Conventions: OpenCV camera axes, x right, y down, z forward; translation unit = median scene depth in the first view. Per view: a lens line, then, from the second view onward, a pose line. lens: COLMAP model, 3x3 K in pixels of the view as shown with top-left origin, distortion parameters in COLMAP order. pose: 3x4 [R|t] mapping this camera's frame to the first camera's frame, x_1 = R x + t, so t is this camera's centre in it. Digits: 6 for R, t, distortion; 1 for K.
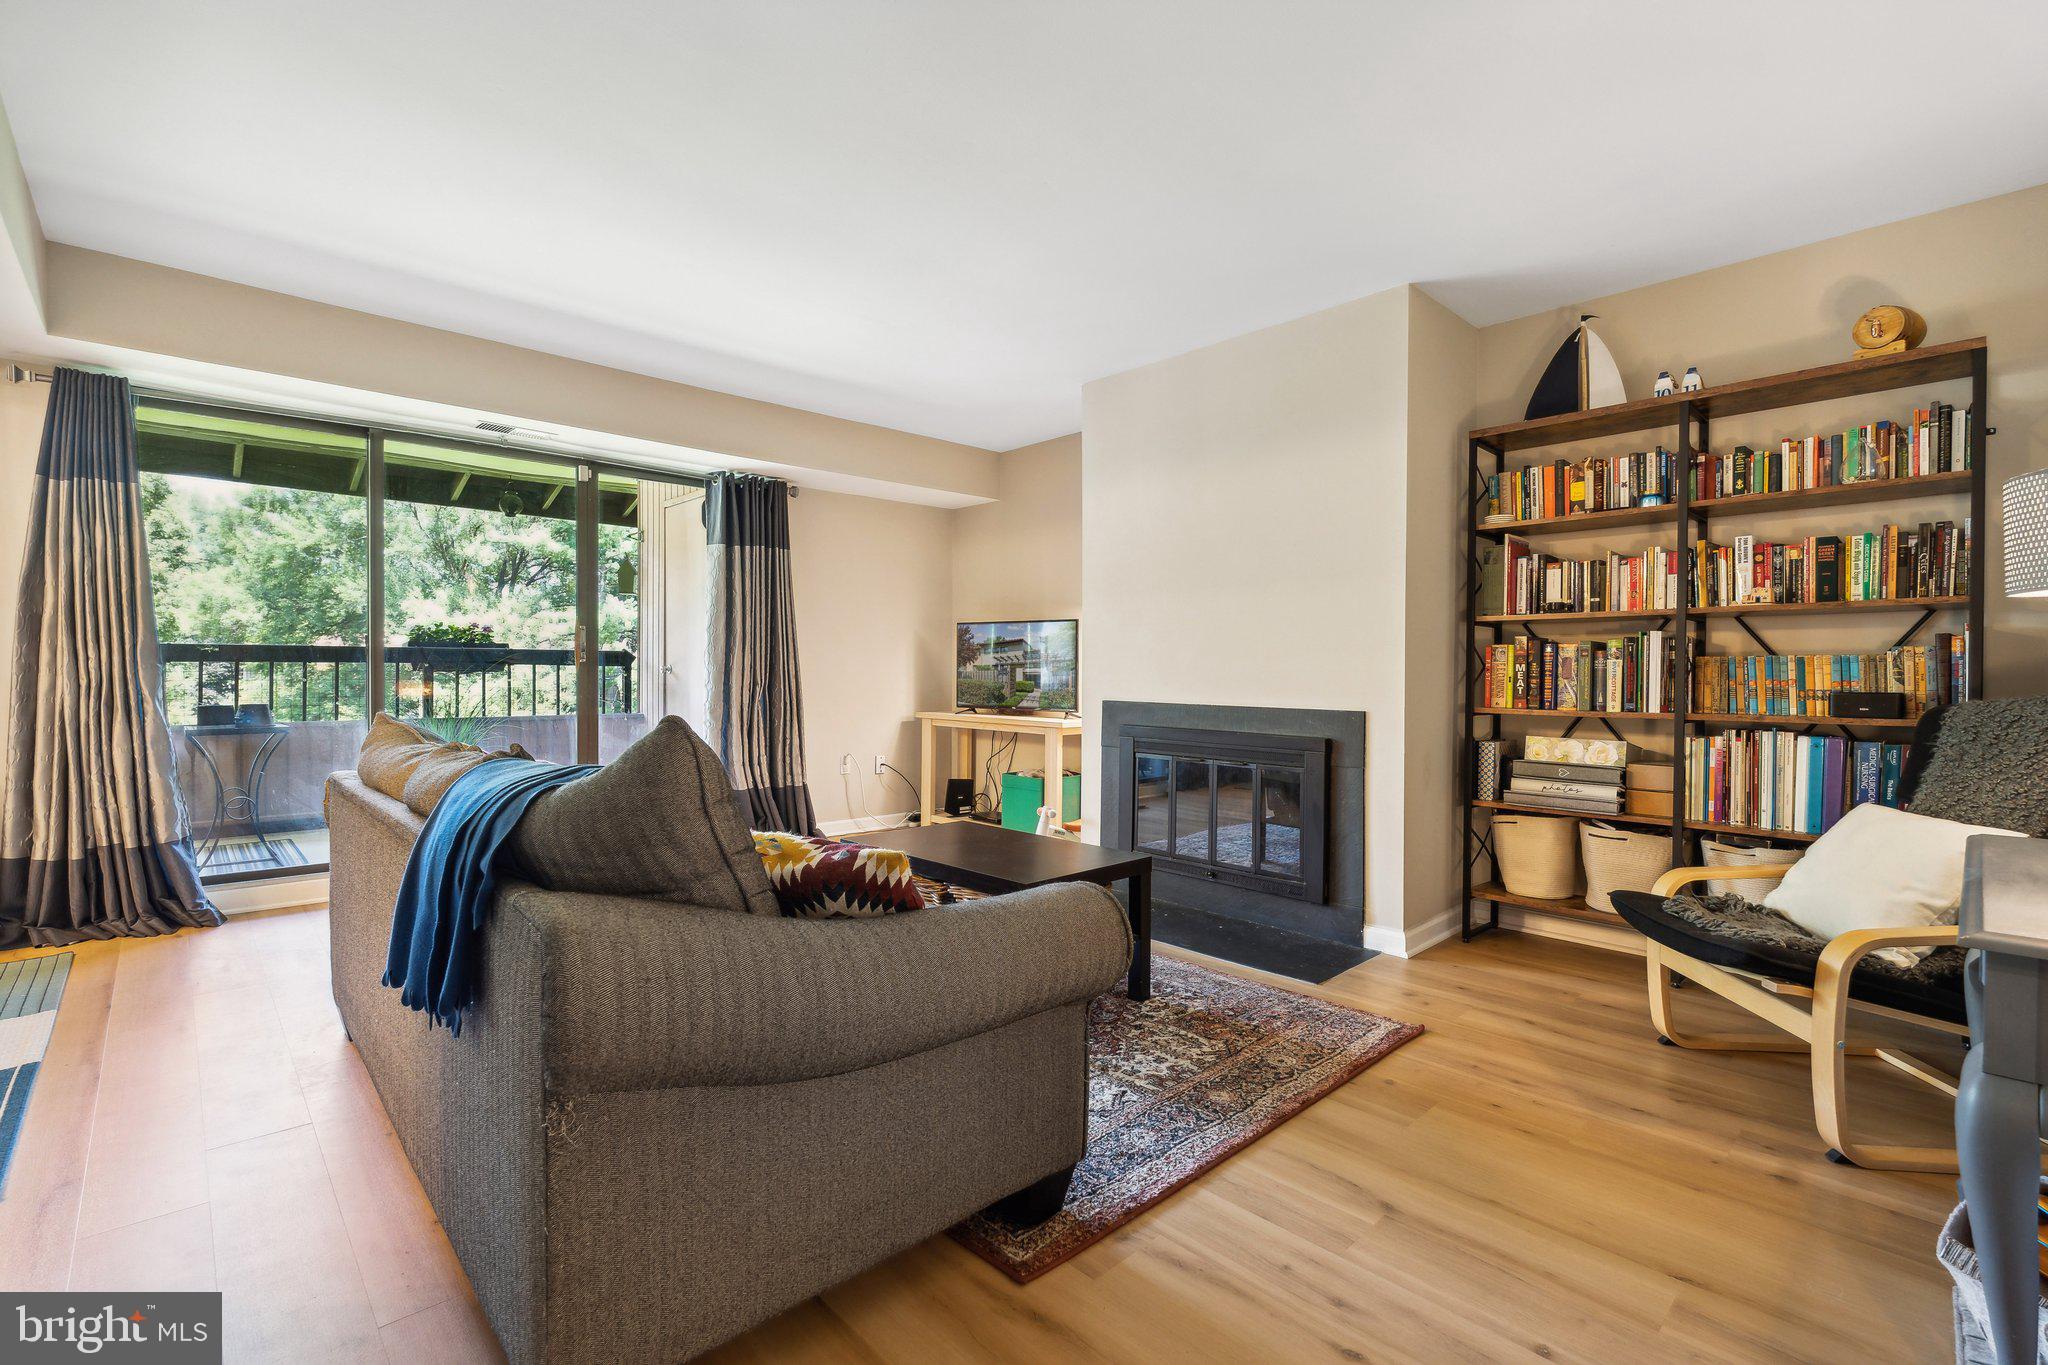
lens RADIAL K [[902.3, 0, 1015.9], [0, 902.3, 691.2], [0, 0, 1]] dist [-0.000414, -0.000136]
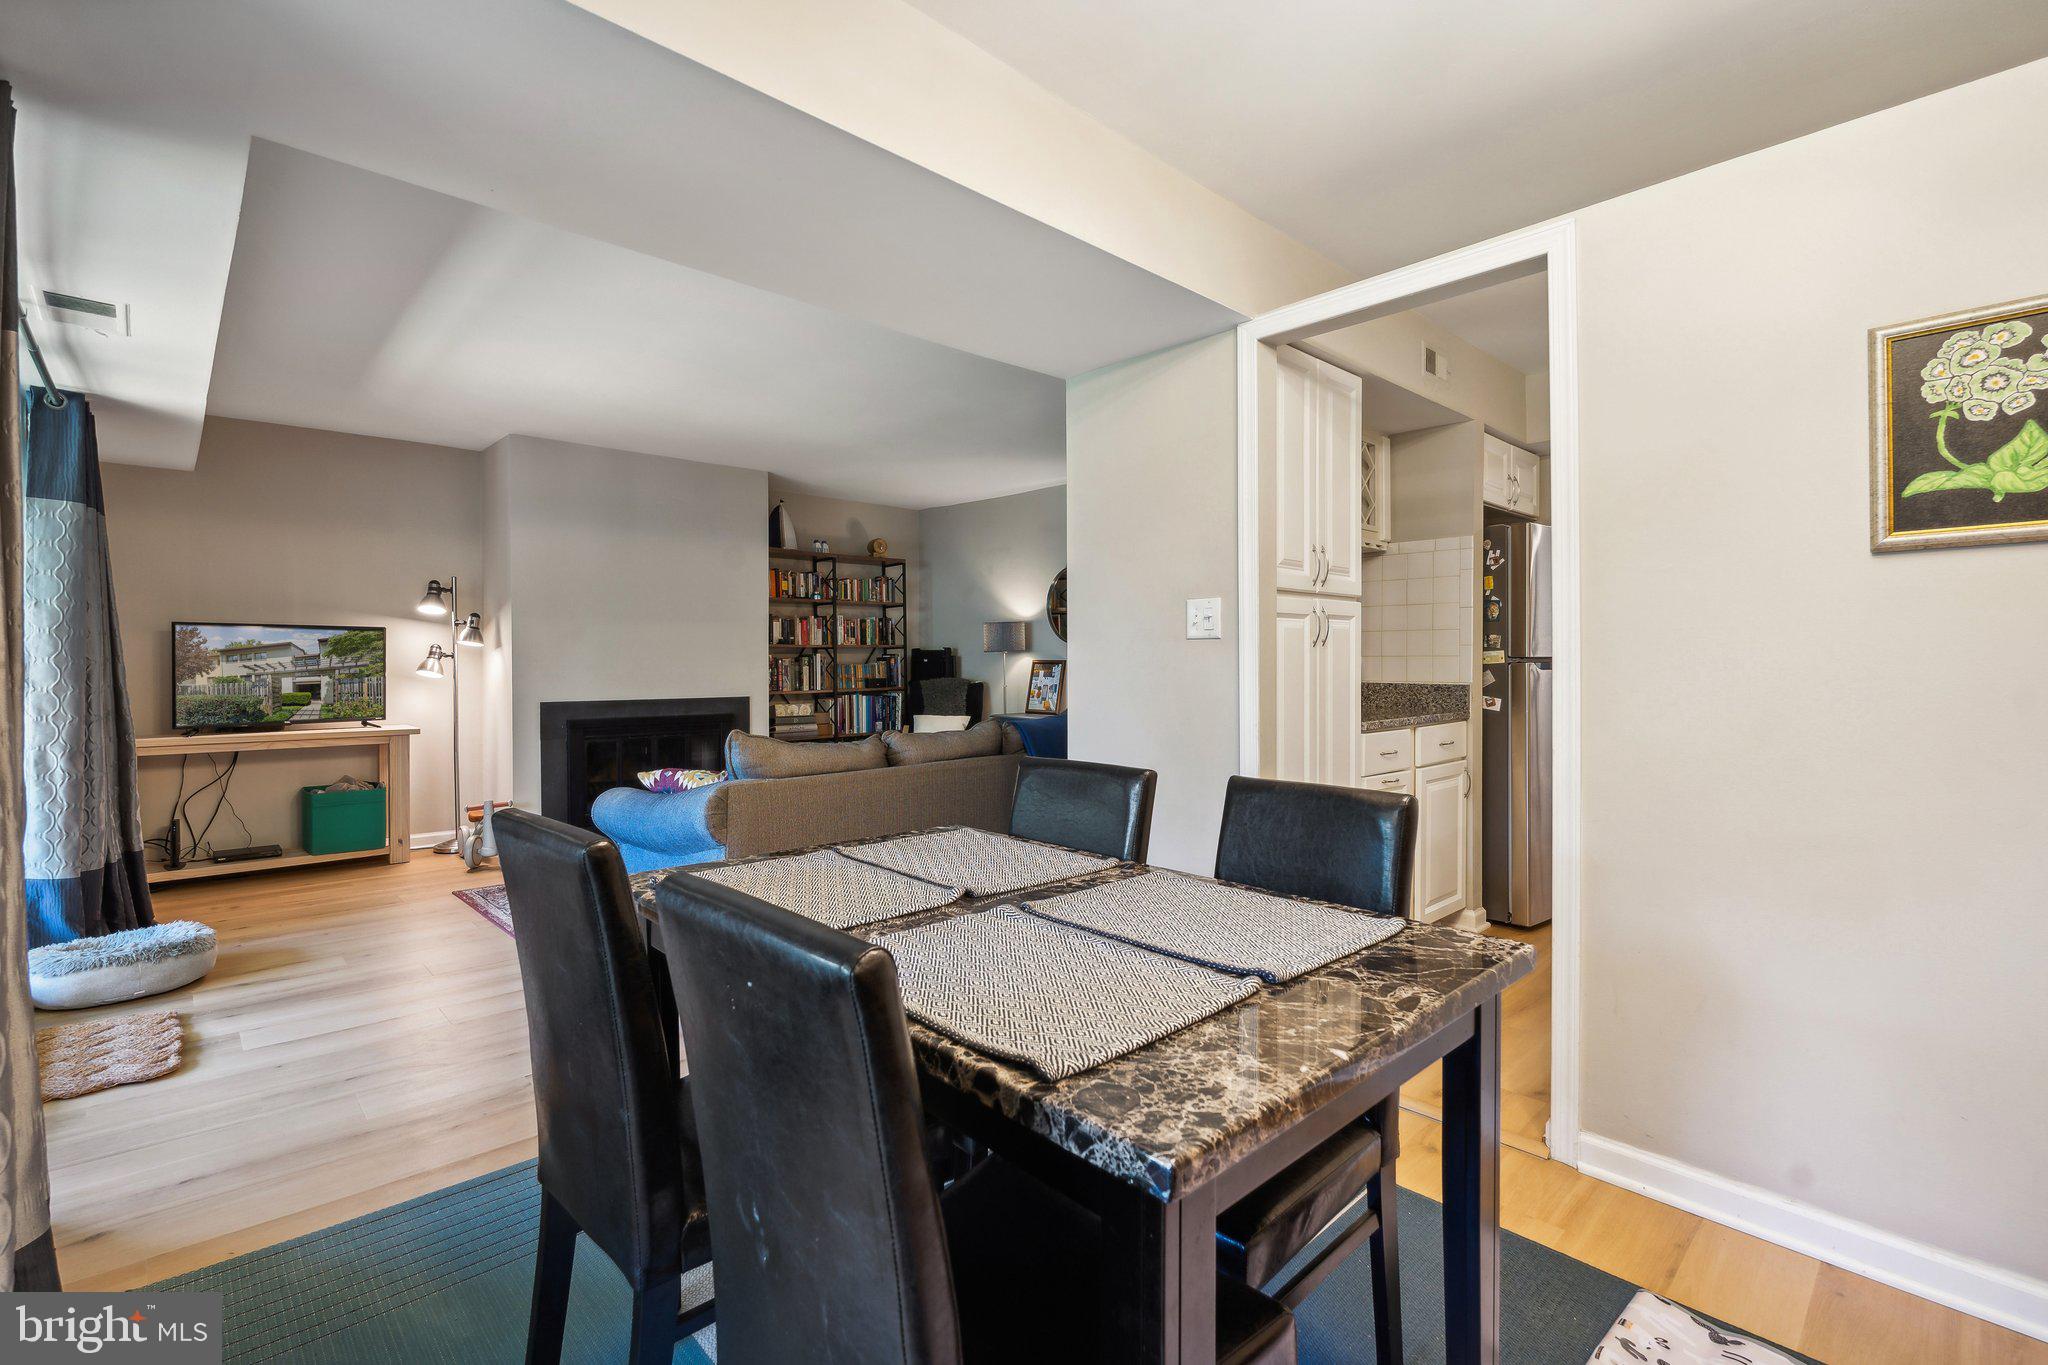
lens RADIAL K [[921.6, 0, 1013.7], [0, 921.6, 667.4], [0, 0, 1]] dist [-0.002580, 0.000426]
pose [[0.003013, -0.019089, 0.999813, -1.432395], [0.022302, 0.999570, 0.019017, -0.058362], [-0.999747, 0.022241, 0.003438, 0.442848]]
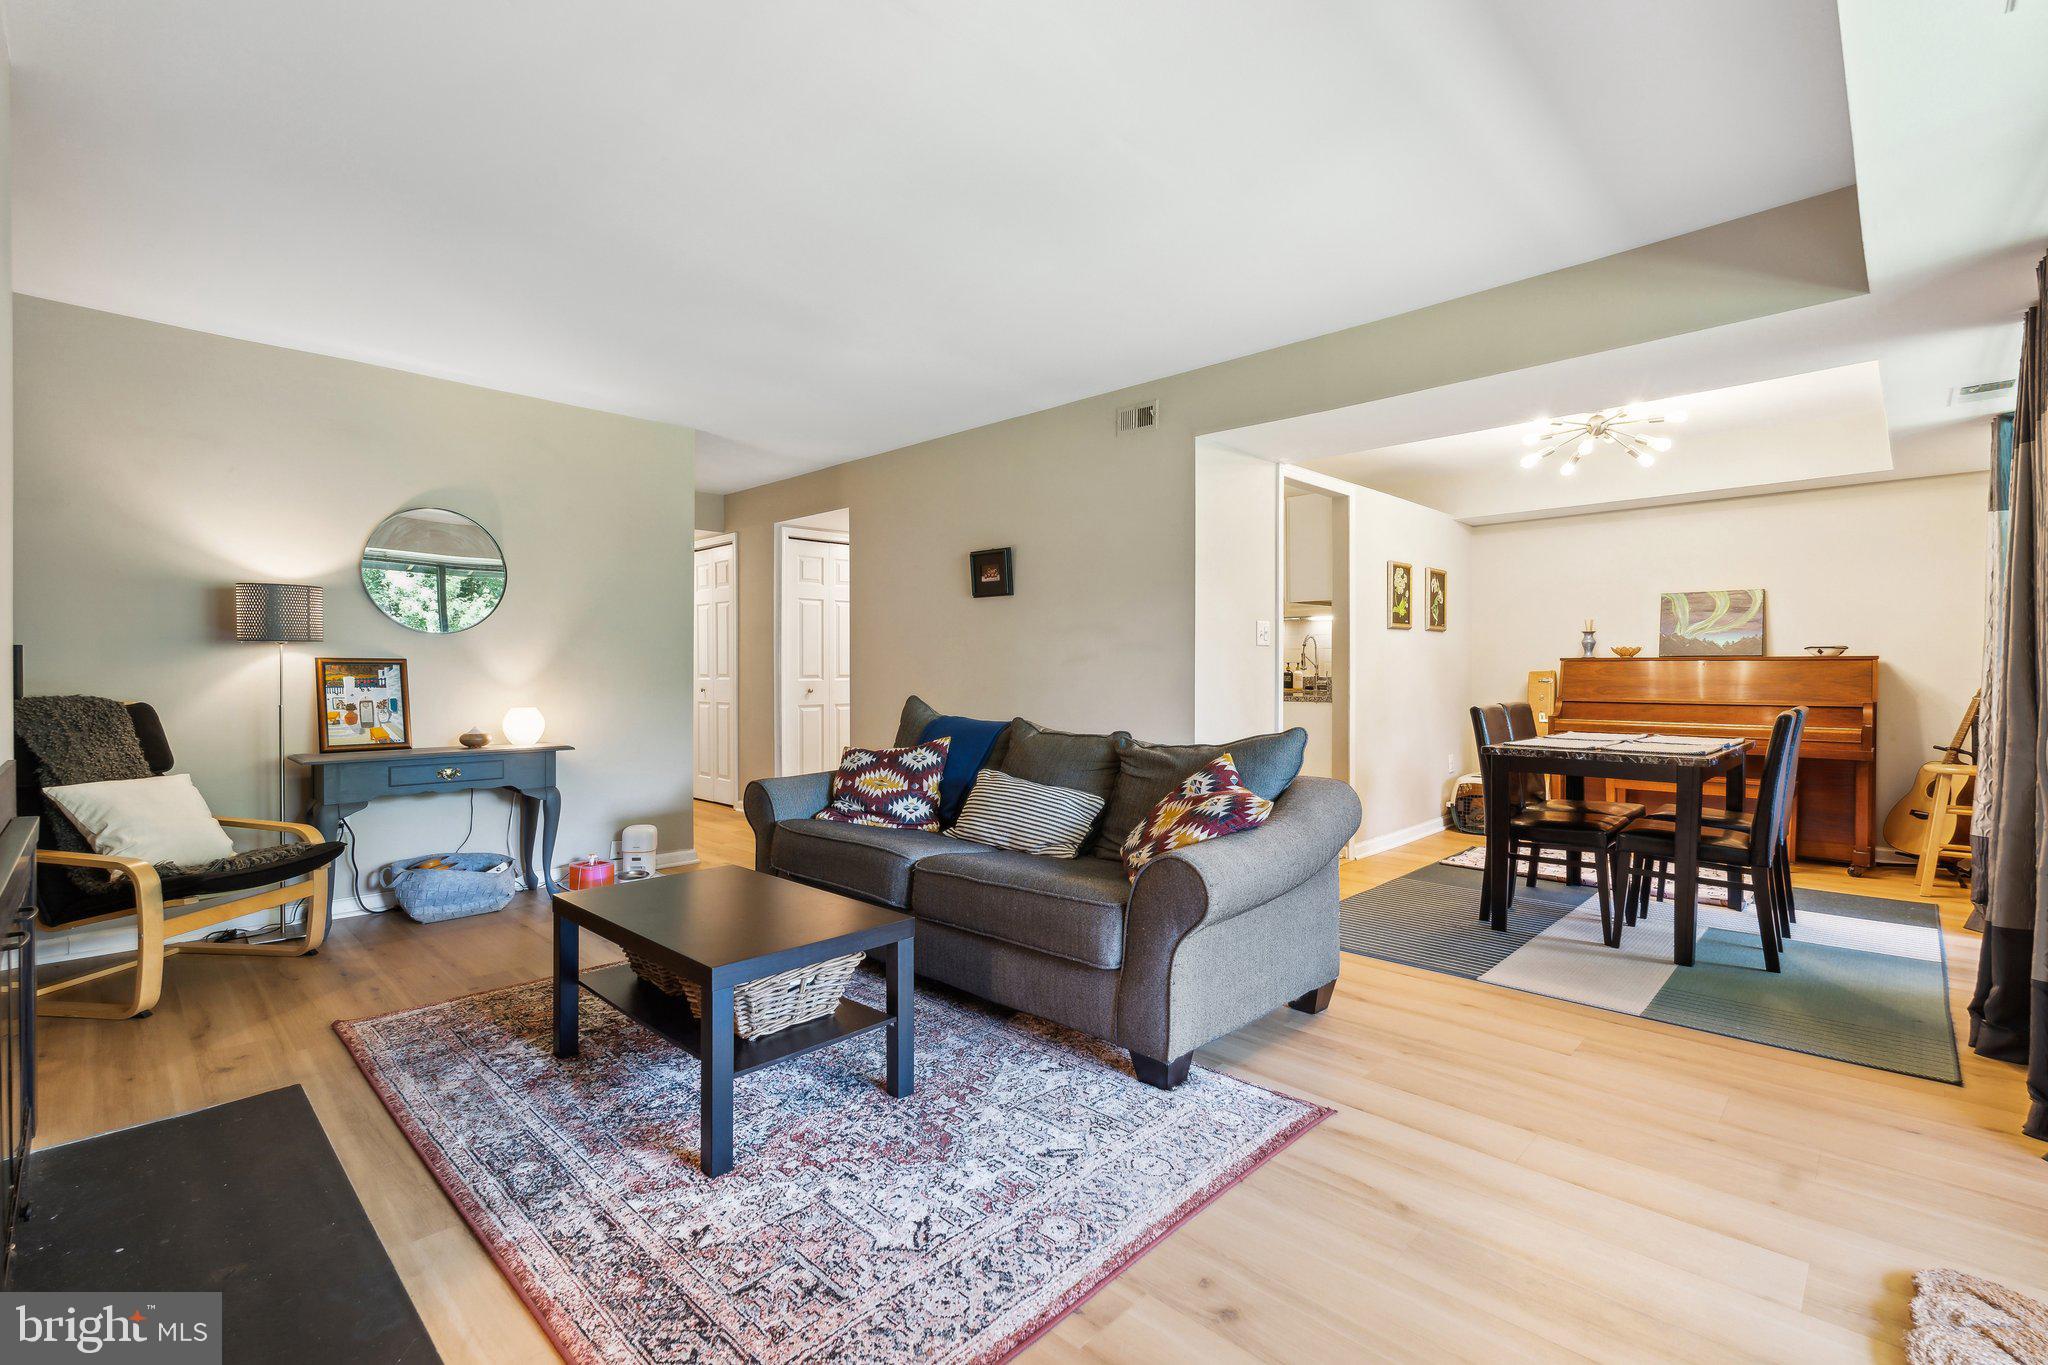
lens RADIAL K [[906.5, 0, 1024.0], [0, 906.5, 682.5], [0, 0, 1]] dist [-0.001676, 0.000317]
pose [[-0.998828, -0.009939, -0.047367, -0.222896], [-0.011589, 0.999331, 0.034680, -0.053412], [0.046990, 0.035188, -0.998275, 1.554336]]
